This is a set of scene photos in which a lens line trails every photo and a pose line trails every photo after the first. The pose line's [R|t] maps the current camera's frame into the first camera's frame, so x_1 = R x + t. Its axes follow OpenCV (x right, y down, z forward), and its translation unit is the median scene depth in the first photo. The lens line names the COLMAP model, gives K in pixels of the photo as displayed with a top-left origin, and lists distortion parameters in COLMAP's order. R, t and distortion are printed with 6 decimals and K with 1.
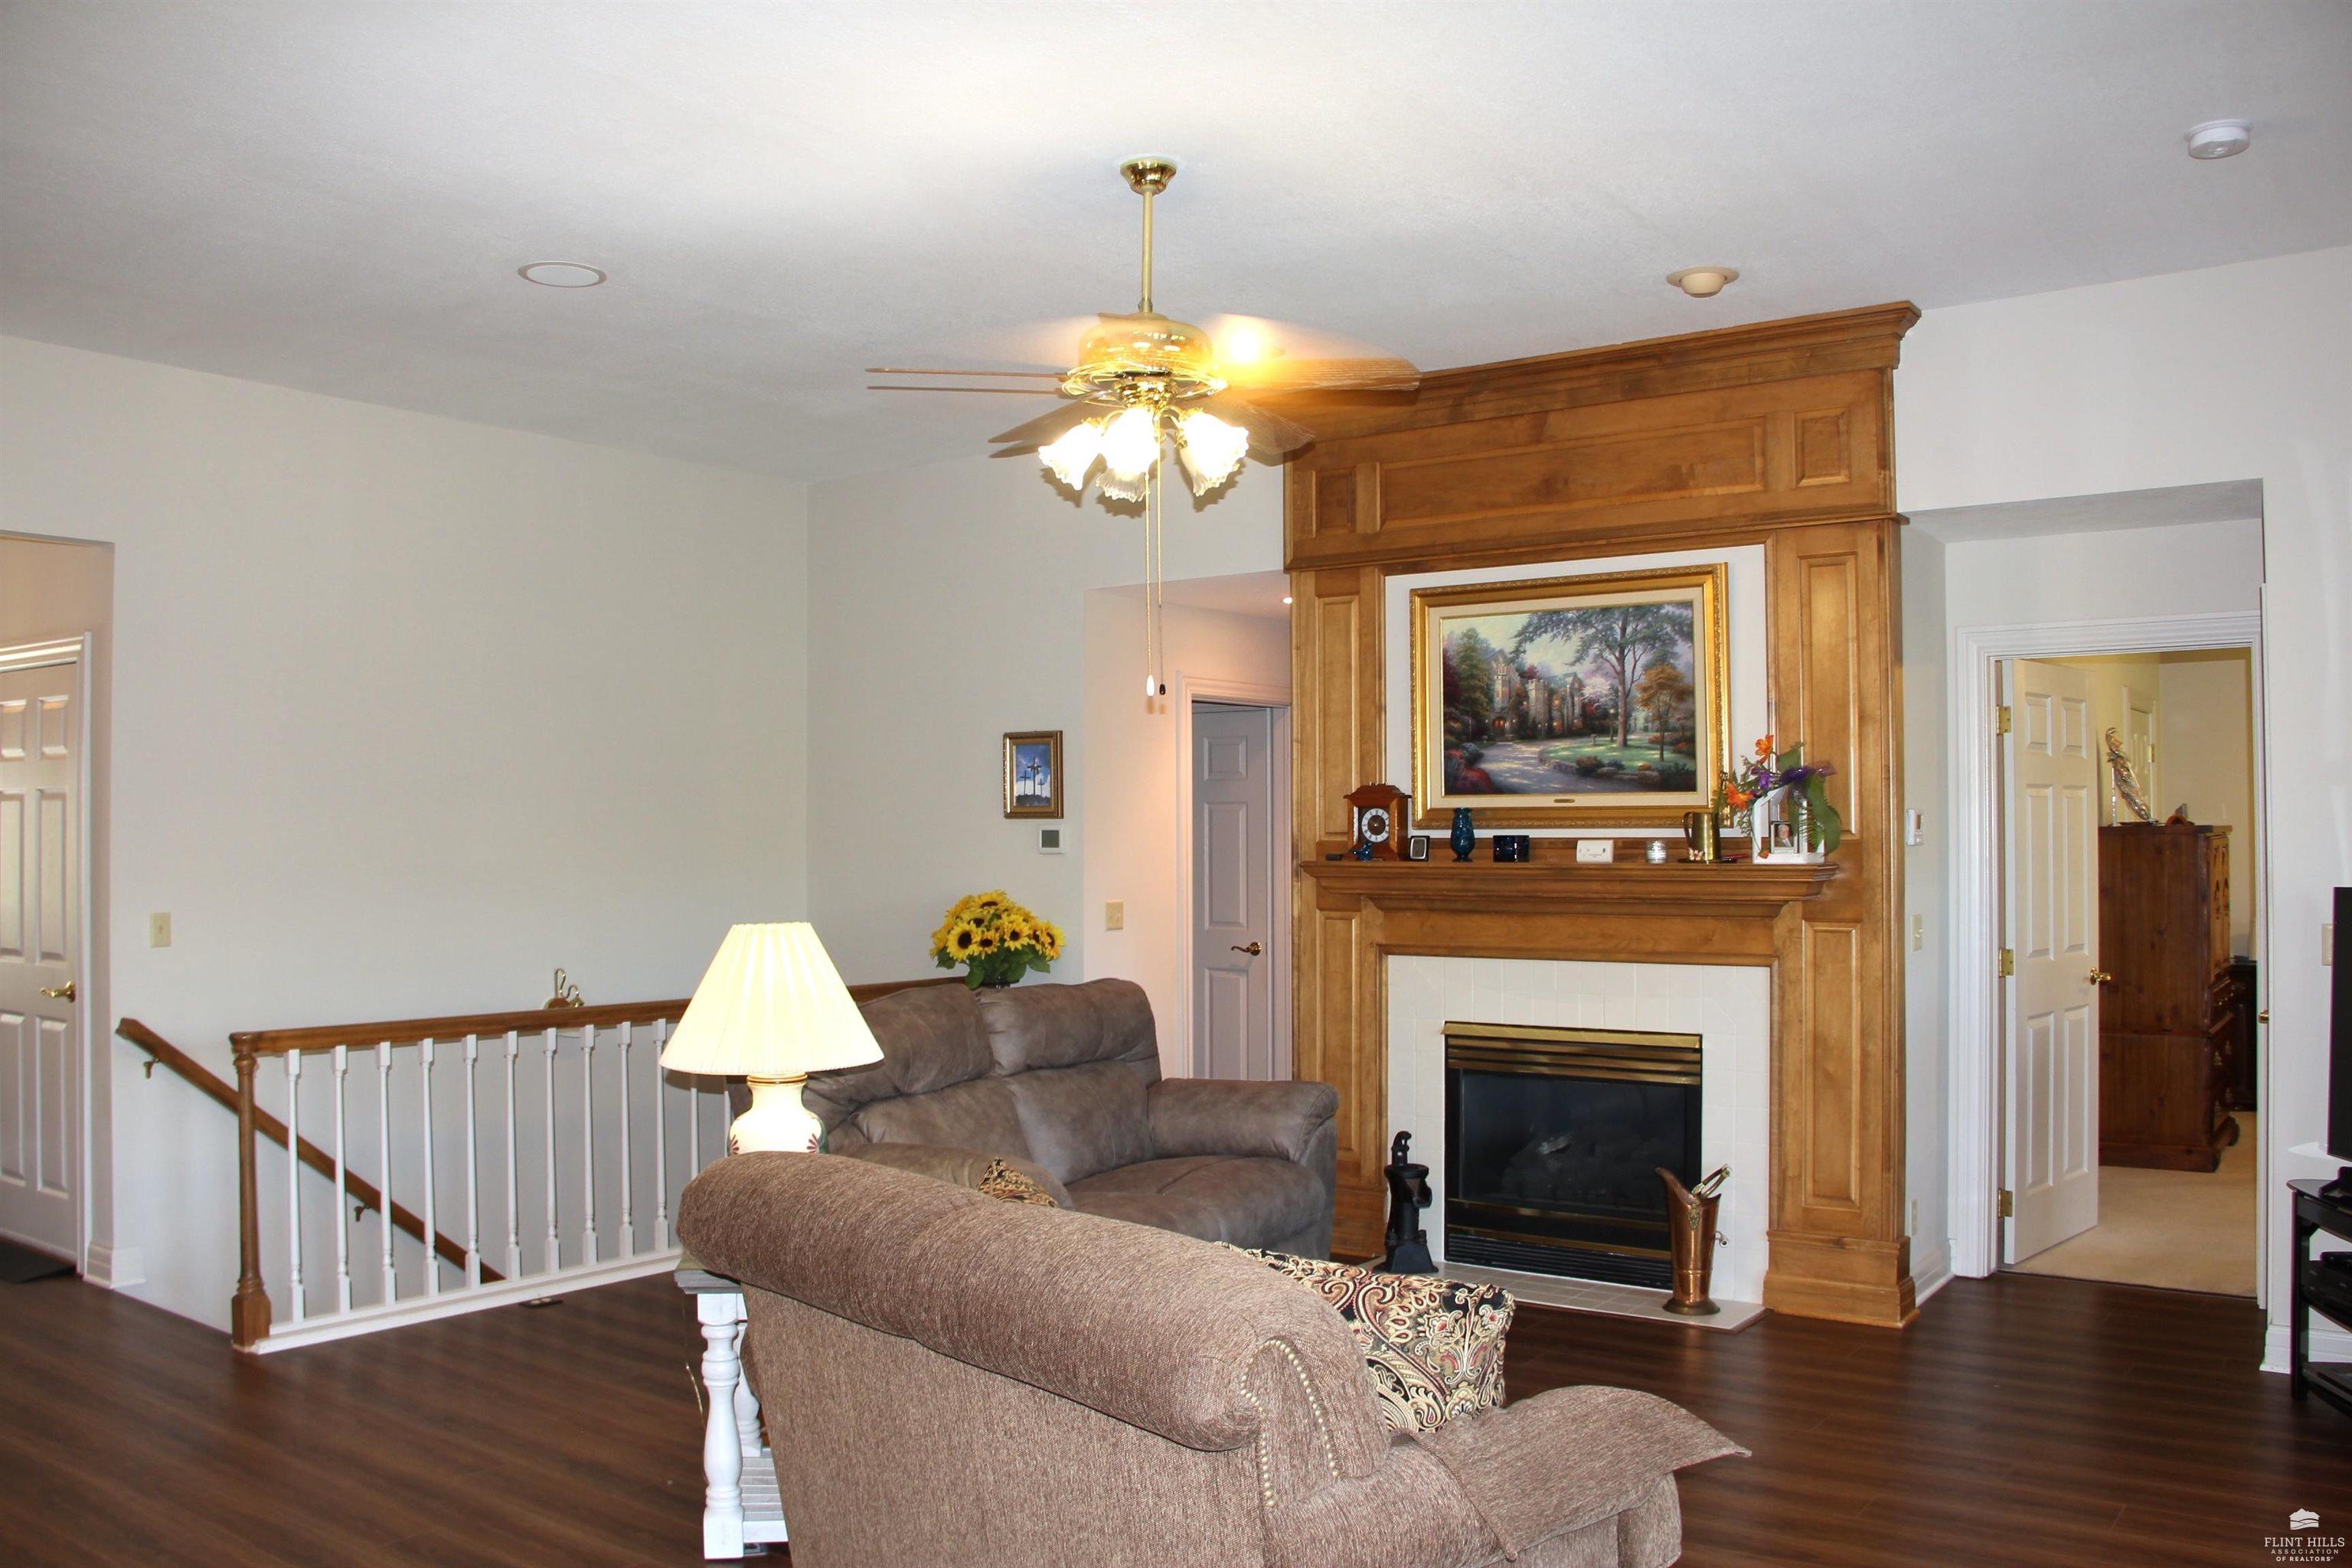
lens RADIAL K [[1951.3, 0, 1178.4], [0, 1951.3, 801.9], [0, 0, 1]] dist [-0.173782, 0.136617]
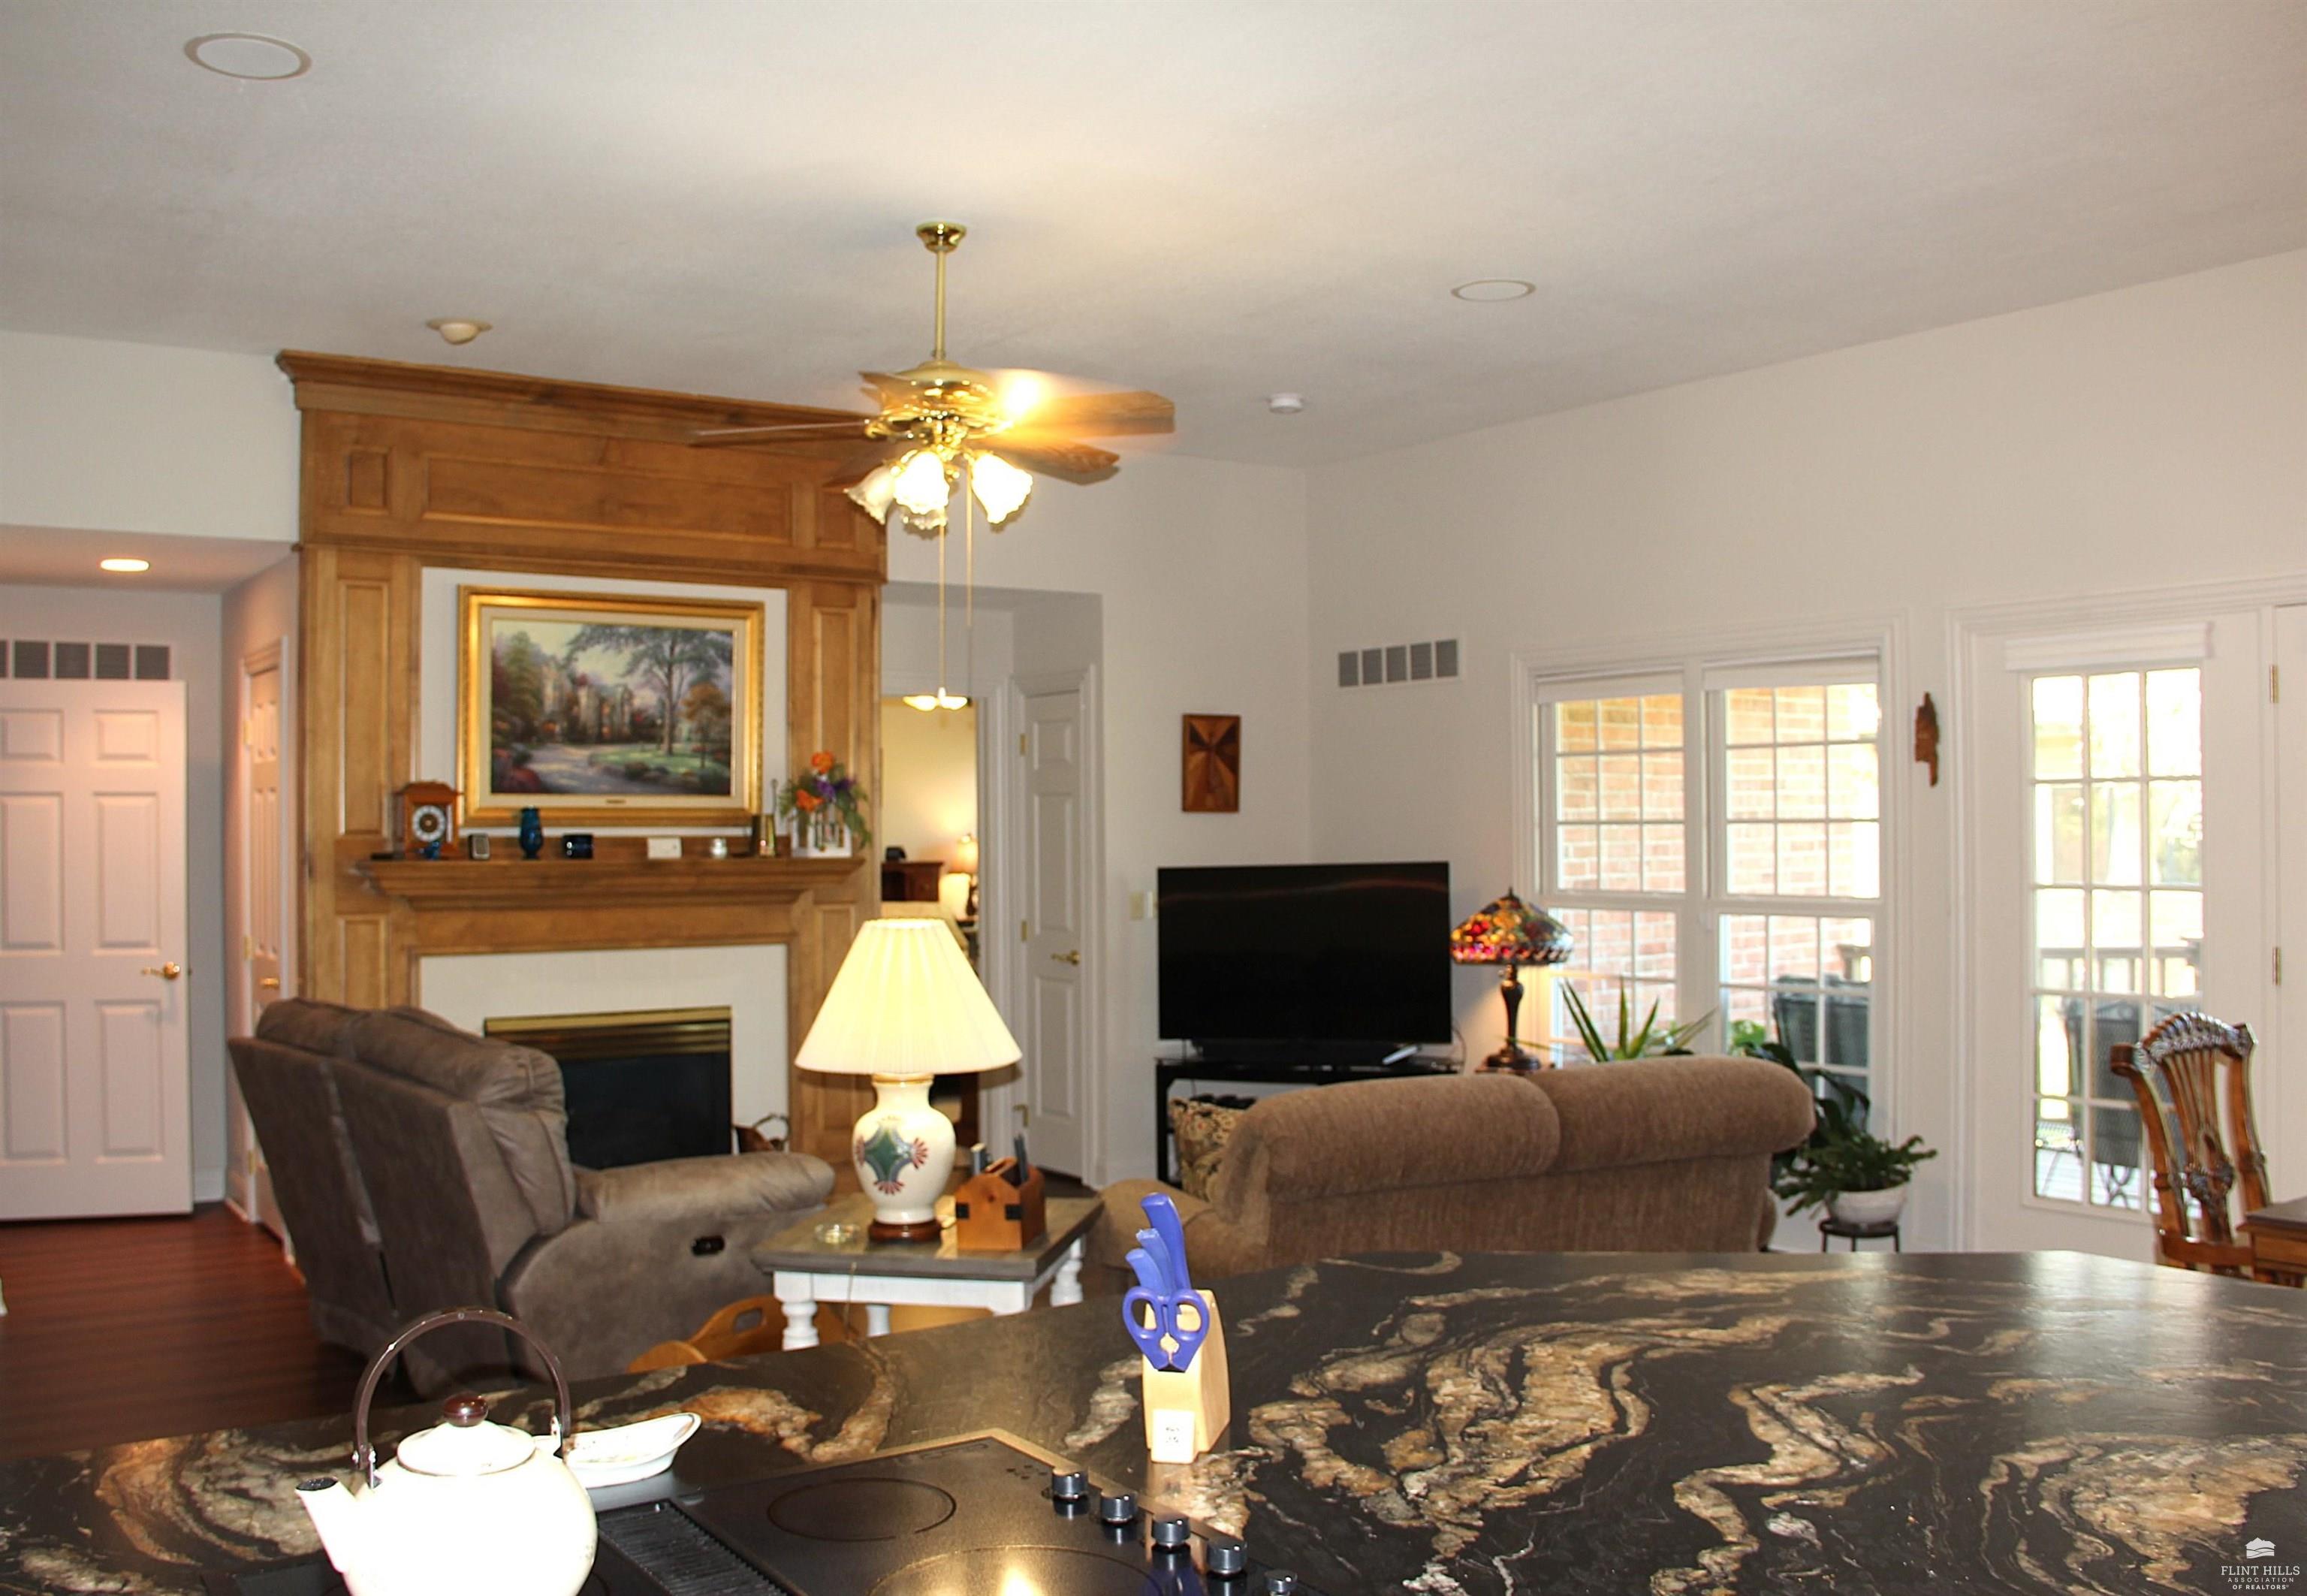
lens RADIAL K [[2191.8, 0, 1153.5], [0, 2191.8, 798.0], [0, 0, 1]] dist [-0.080891, -0.001591]
pose [[0.325782, 0.013091, 0.945354, -0.854938], [-0.015586, 0.999843, -0.008475, 0.002943], [-0.945316, -0.011973, 0.325935, 0.321752]]
